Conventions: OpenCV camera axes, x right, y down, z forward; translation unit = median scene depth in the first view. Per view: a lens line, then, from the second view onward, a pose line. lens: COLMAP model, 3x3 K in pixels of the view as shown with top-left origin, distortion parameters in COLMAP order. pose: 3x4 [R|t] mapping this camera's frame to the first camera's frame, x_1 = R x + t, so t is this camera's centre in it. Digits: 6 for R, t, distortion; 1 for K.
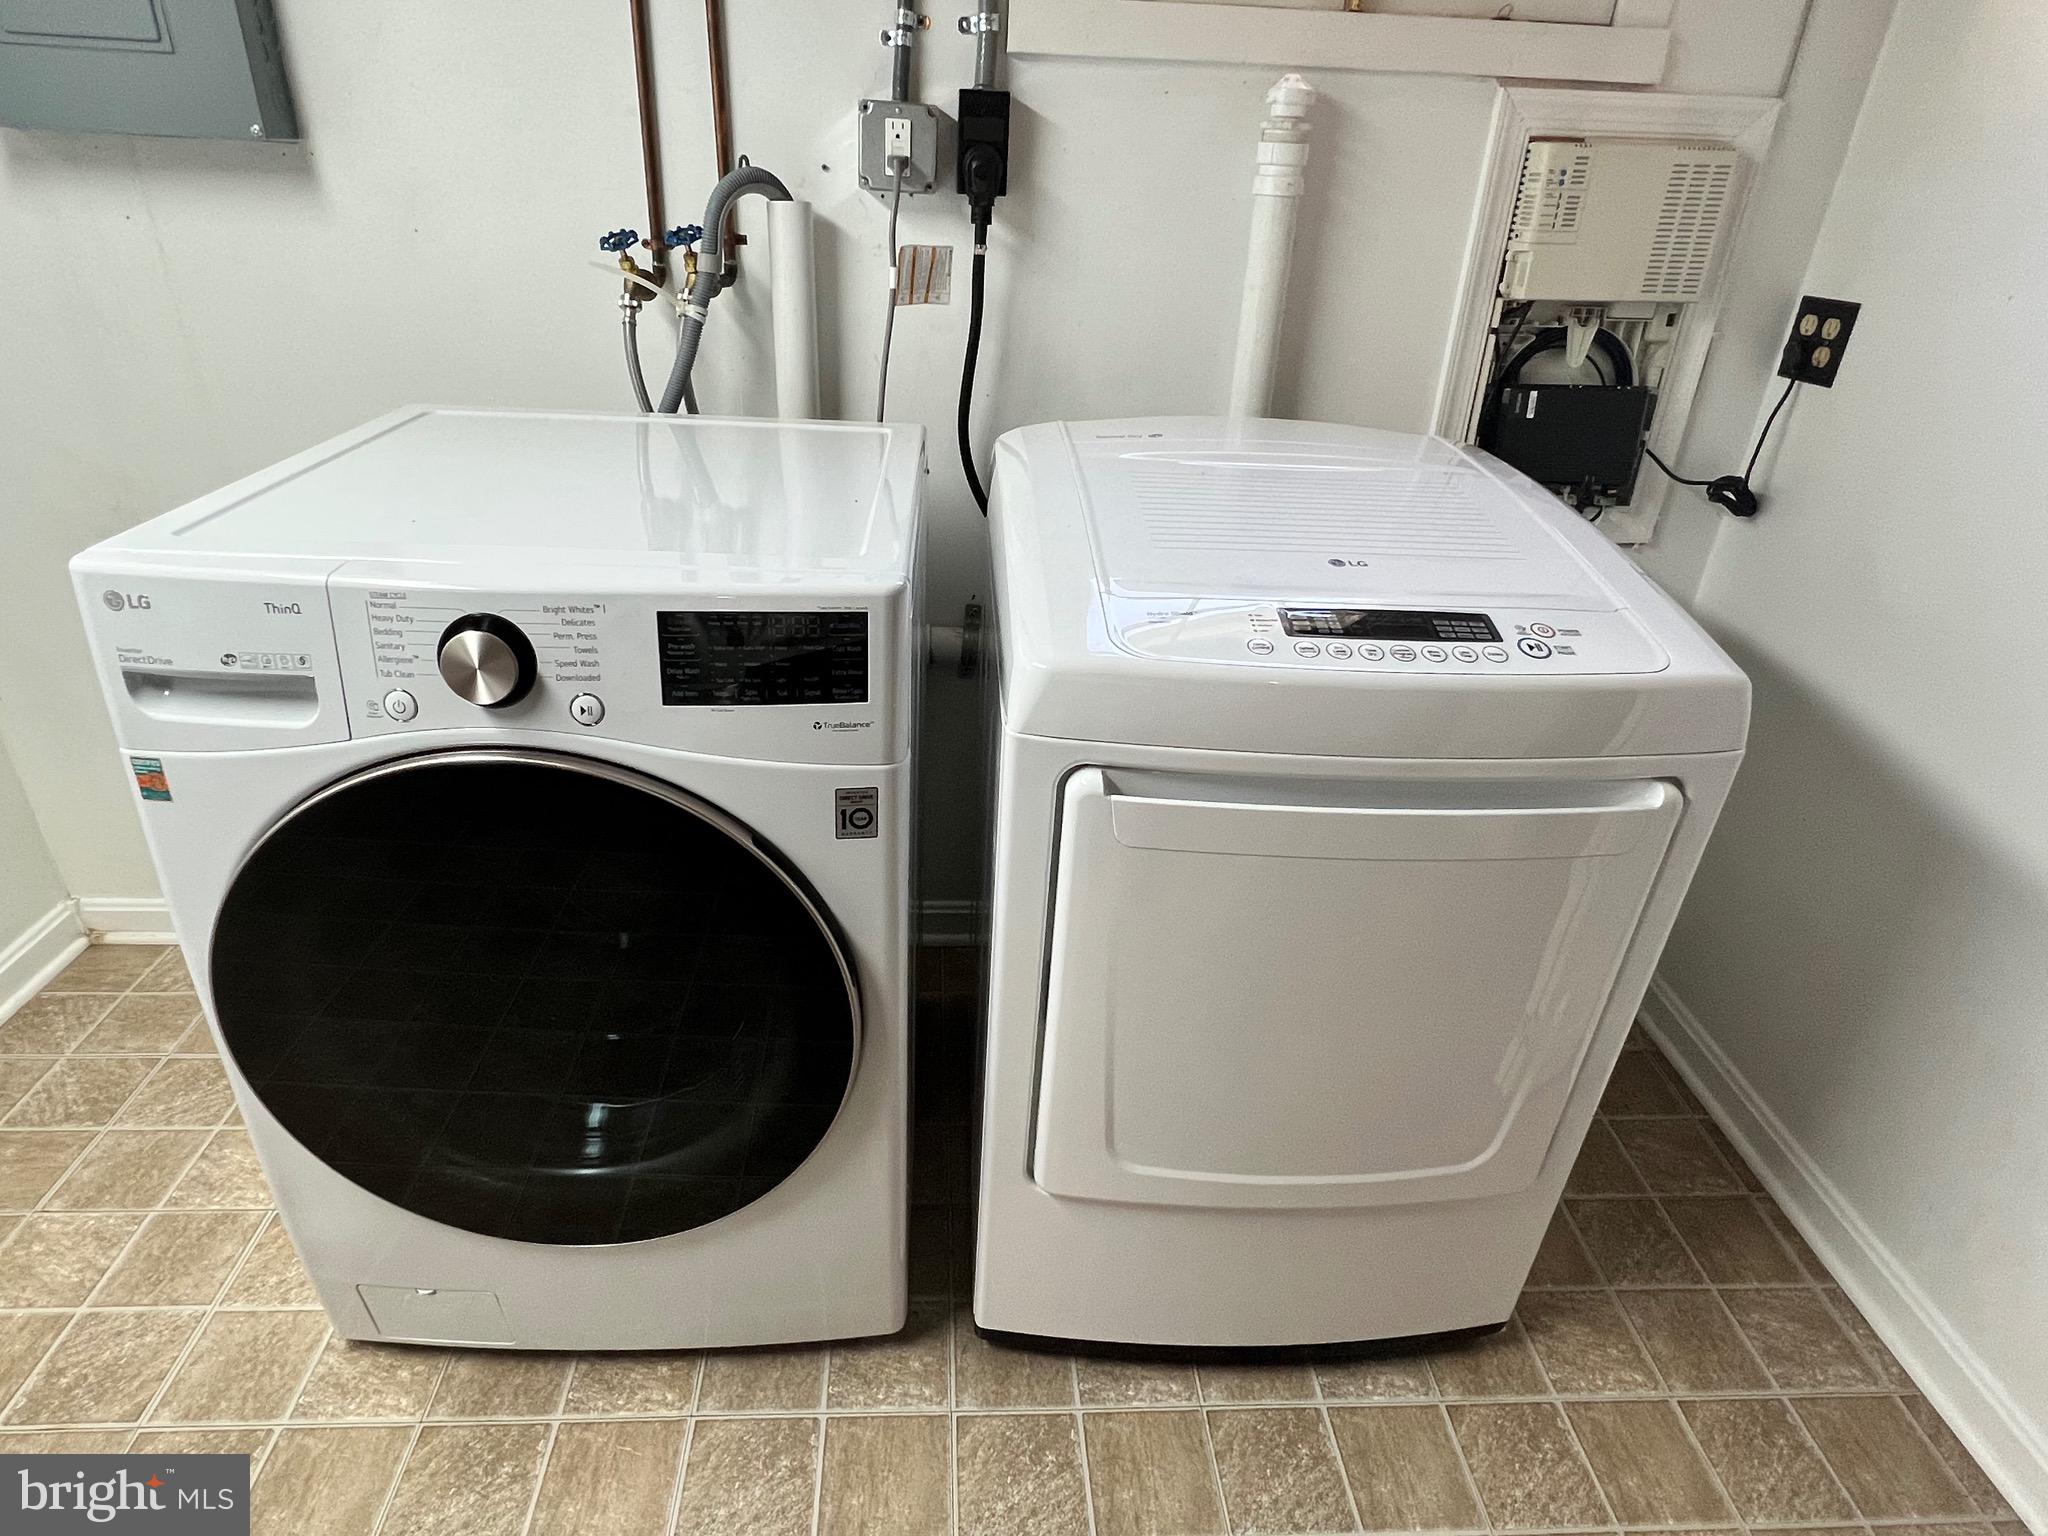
lens RADIAL K [[1211.0, 0, 1024.0], [0, 1211.0, 768.0], [0, 0, 1]] dist [0.000447, -0.000164]
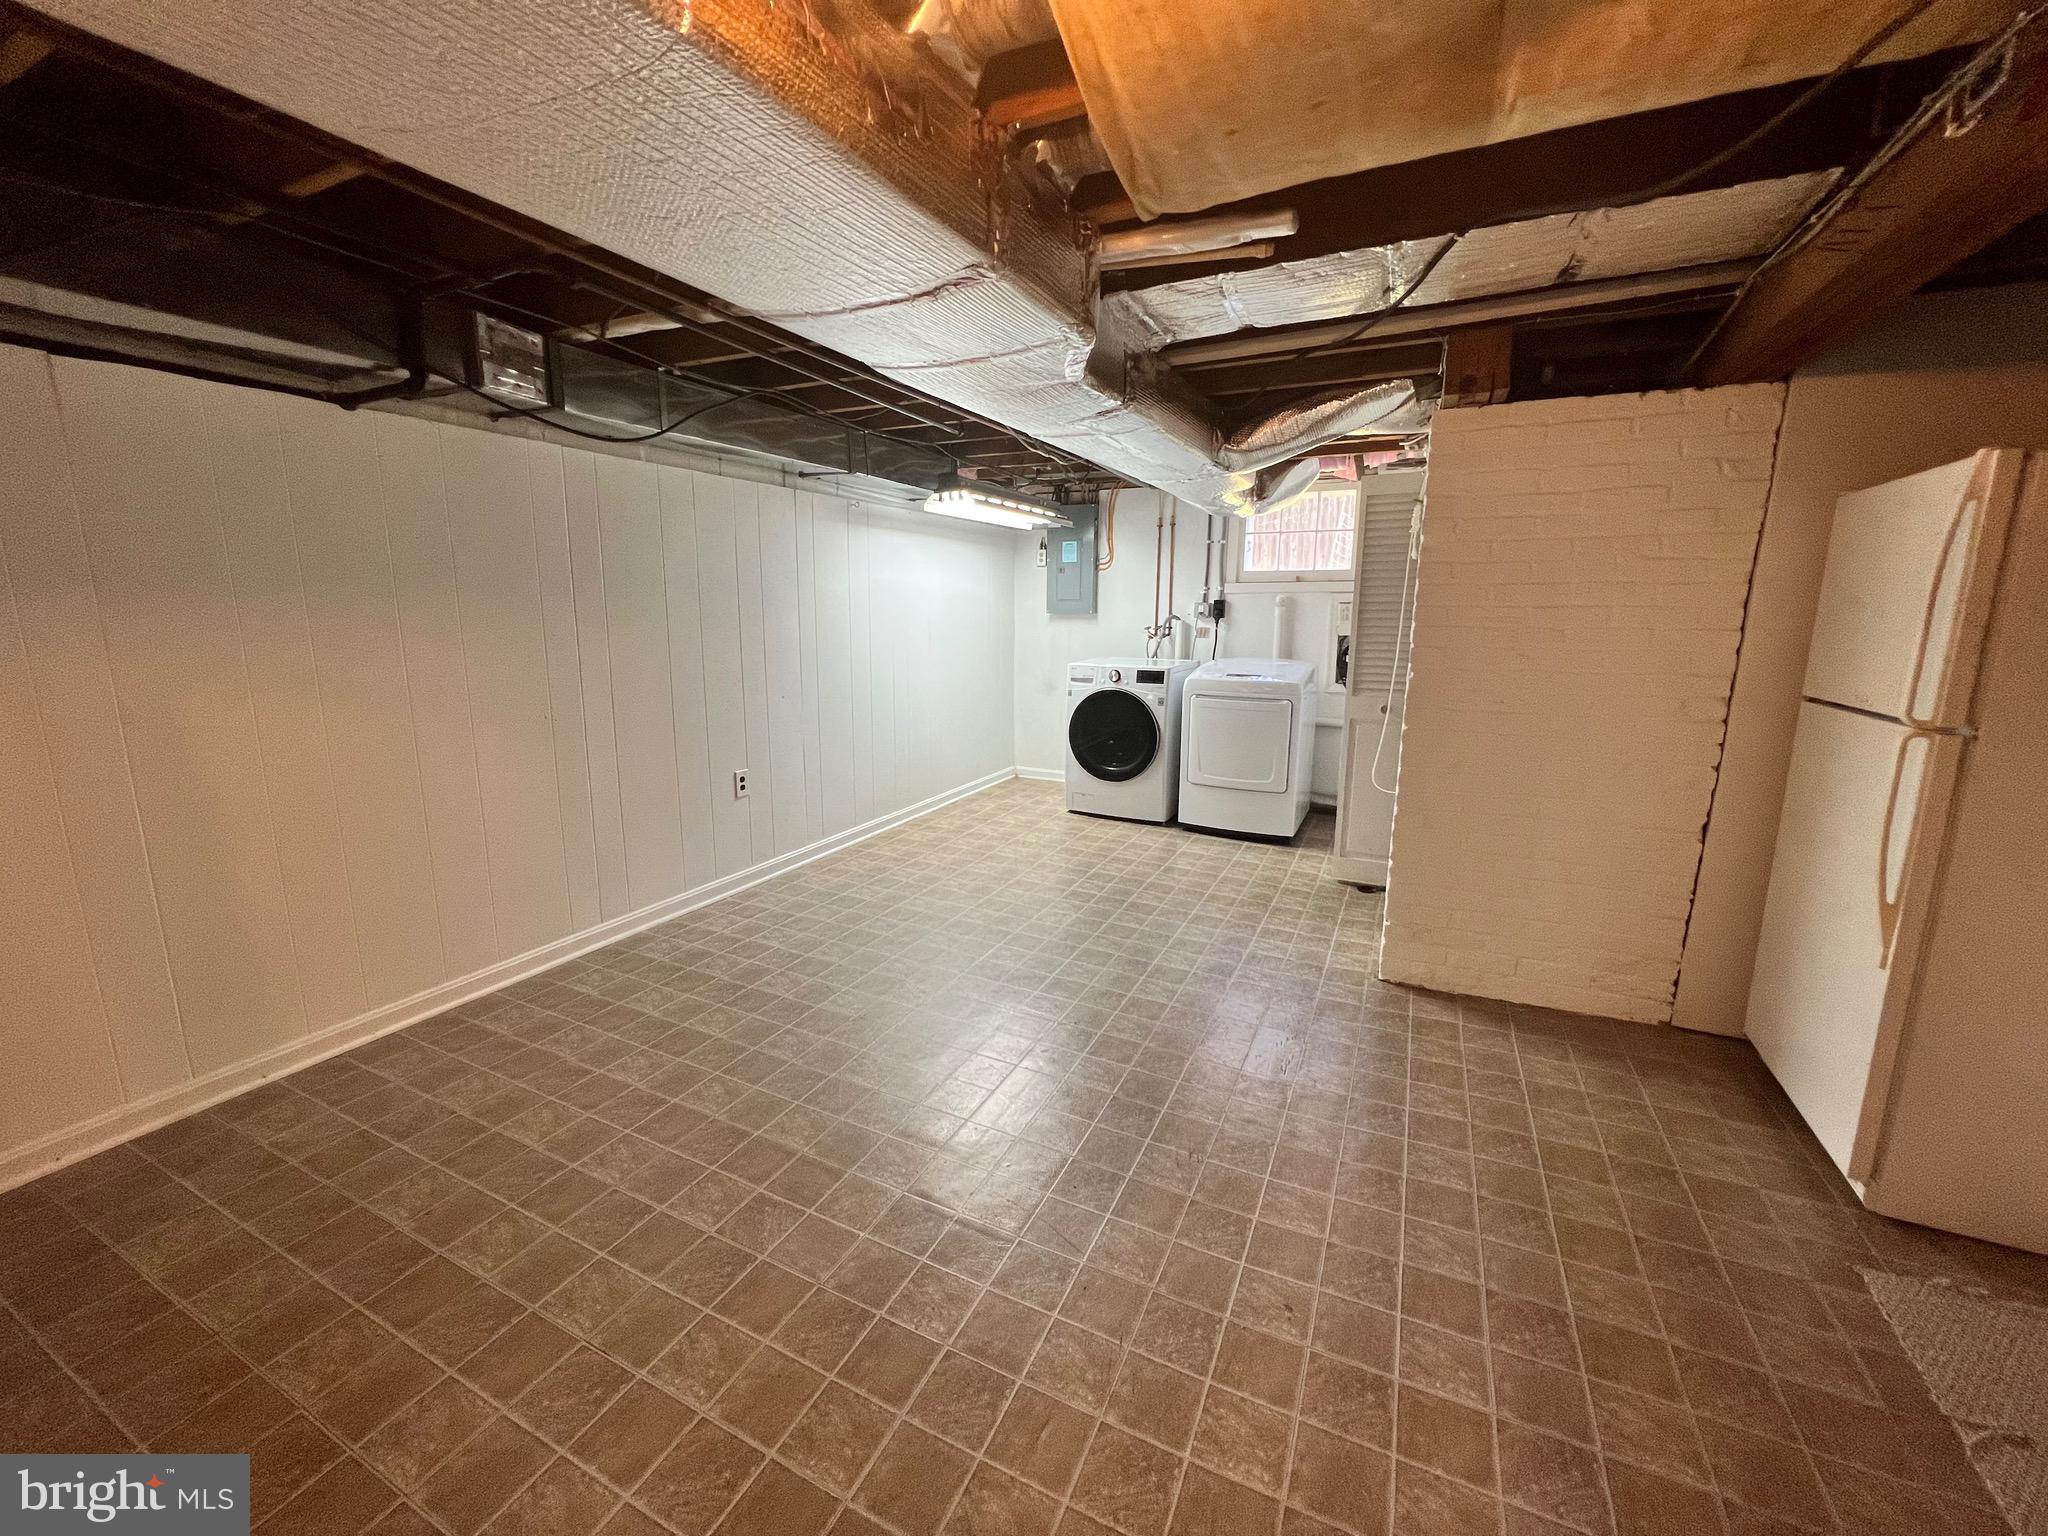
lens RADIAL K [[826.4, 0, 1018.5], [0, 826.4, 765.1], [0, 0, 1]] dist [-0.001222, -0.000191]
pose [[0.868117, 0.059636, -0.492764, 1.017542], [-0.201920, 0.949329, -0.240839, 1.151089], [0.453432, 0.308575, 0.836170, -2.152140]]
